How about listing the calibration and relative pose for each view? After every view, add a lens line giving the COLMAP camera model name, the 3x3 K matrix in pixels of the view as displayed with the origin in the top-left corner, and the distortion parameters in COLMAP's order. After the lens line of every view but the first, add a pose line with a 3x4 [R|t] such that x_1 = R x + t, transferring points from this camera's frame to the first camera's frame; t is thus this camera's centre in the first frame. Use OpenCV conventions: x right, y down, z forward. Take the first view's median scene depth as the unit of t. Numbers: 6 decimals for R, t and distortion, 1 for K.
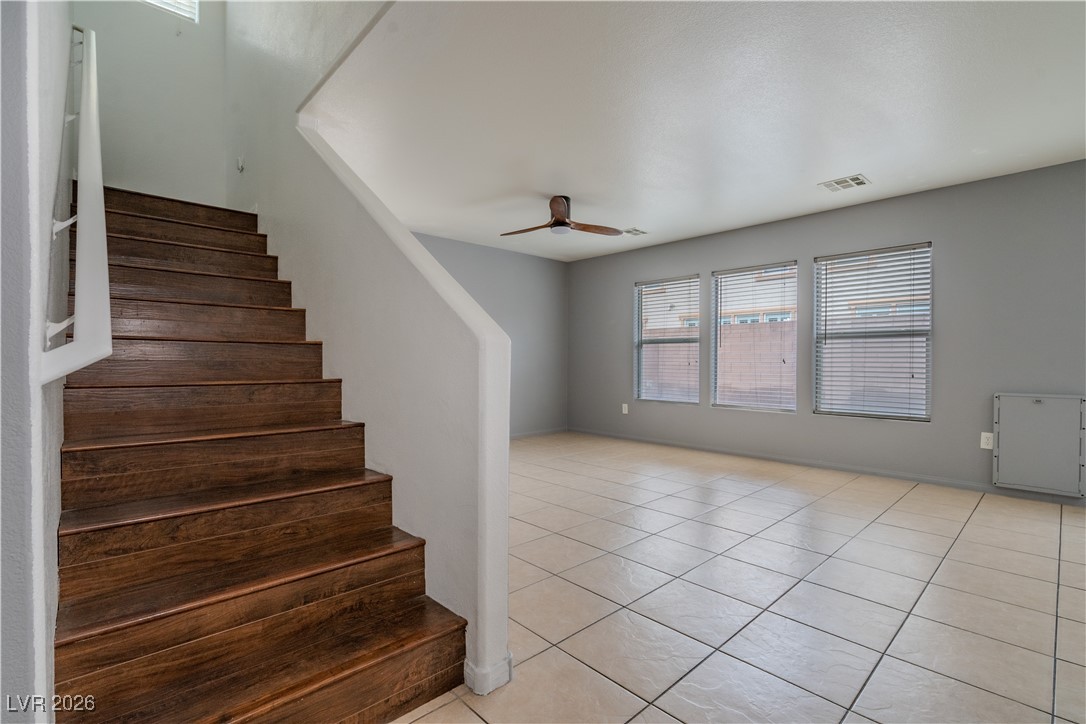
lens RADIAL K [[489.5, 0, 542.1], [0, 489.5, 362.6], [0, 0, 1]] dist [-0.009348, 0.002722]
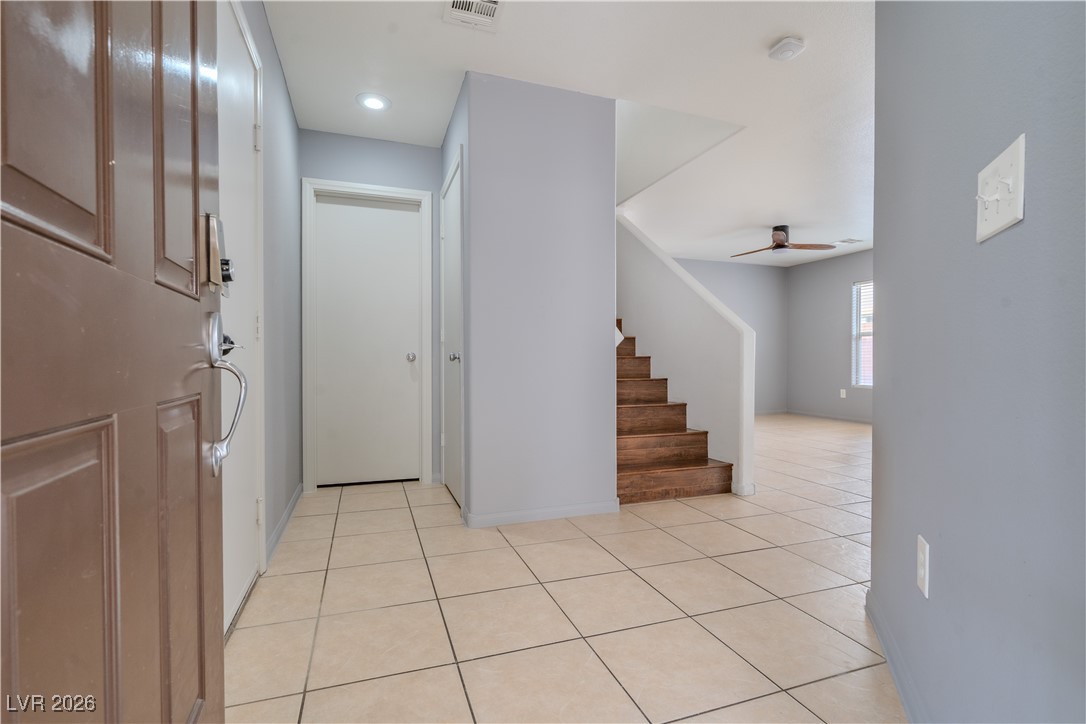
lens RADIAL K [[489.5, 0, 539.3], [0, 489.5, 361.2], [0, 0, 1]] dist [-0.009348, 0.002722]
pose [[0.913825, 0.002872, -0.406097, -0.046810], [-0.001652, 0.999993, 0.003355, 0.054515], [0.406104, -0.002395, 0.913824, -1.019512]]
